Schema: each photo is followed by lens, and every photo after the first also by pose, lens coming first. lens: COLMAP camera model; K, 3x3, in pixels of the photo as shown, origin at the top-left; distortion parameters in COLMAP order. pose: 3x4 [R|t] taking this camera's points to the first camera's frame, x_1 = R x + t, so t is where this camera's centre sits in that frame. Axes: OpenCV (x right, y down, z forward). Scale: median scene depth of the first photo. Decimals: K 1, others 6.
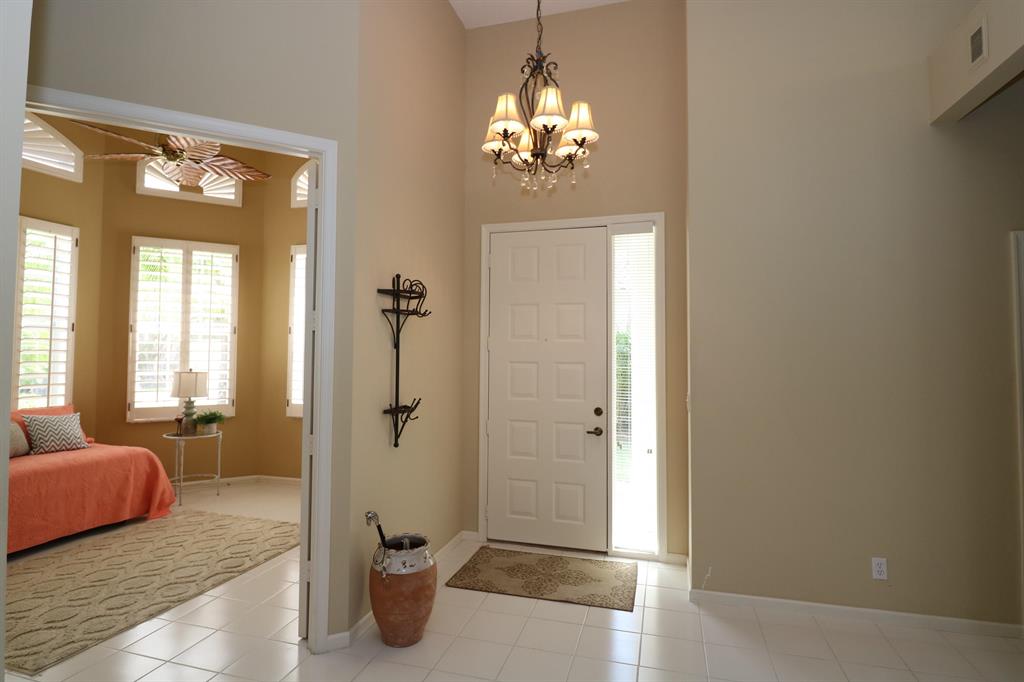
lens RADIAL K [[540.9, 0, 508.6], [0, 540.9, 326.4], [0, 0, 1]] dist [-0.003079, -0.000521]
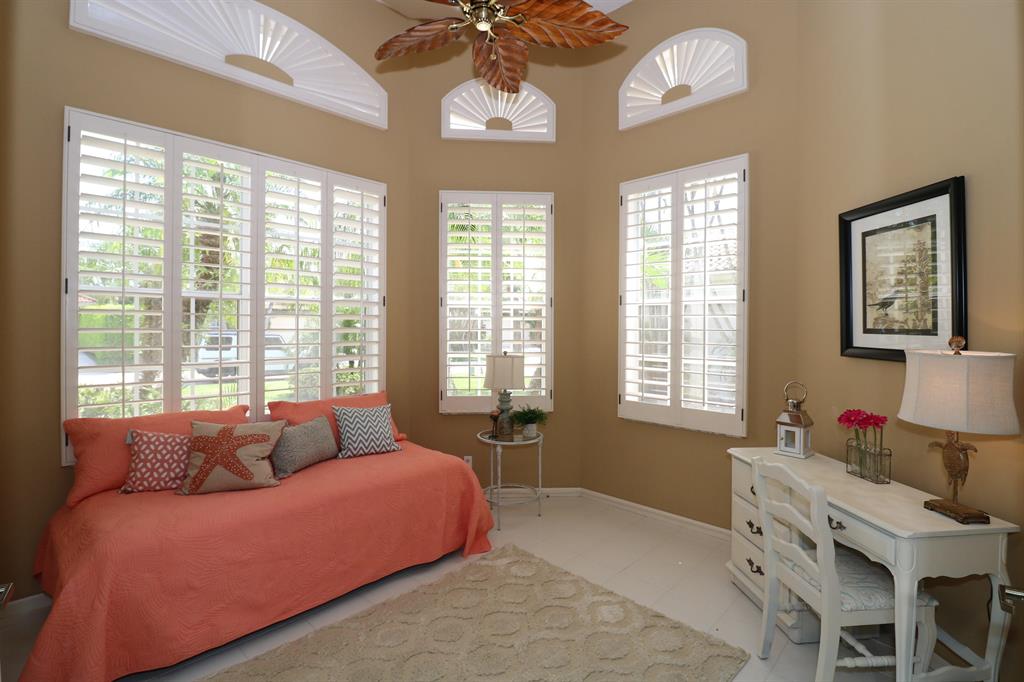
lens RADIAL K [[474.3, 0, 510.2], [0, 474.3, 332.4], [0, 0, 1]] dist [-0.003719, -0.010621]
pose [[0.883661, 0.001180, -0.468126, -0.264787], [0.023753, 0.998596, 0.047355, 0.018625], [0.467524, -0.052965, 0.882392, 0.405956]]
